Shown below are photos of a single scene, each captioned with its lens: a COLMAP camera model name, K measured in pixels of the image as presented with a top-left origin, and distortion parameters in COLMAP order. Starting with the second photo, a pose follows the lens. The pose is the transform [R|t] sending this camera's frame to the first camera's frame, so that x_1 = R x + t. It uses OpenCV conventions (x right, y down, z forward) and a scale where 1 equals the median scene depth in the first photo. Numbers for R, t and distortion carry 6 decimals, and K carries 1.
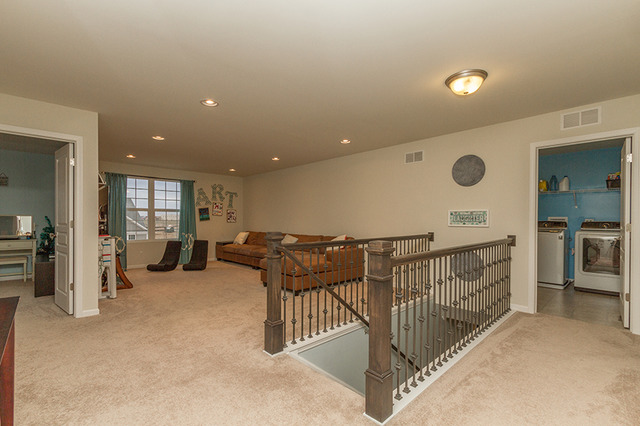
lens RADIAL K [[291.8, 0, 318.5], [0, 291.8, 216.1], [0, 0, 1]] dist [0.003189, 0.000021]
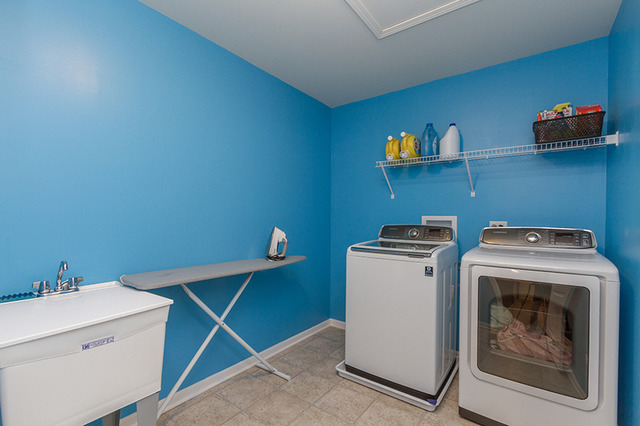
lens RADIAL K [[291.8, 0, 321.5], [0, 291.8, 215.3], [0, 0, 1]] dist [0.003189, 0.000021]
pose [[0.985057, 0.004923, 0.172159, 0.585218], [-0.004675, 0.999987, -0.001851, 0.003515], [-0.172166, 0.001018, 0.985067, 0.610980]]
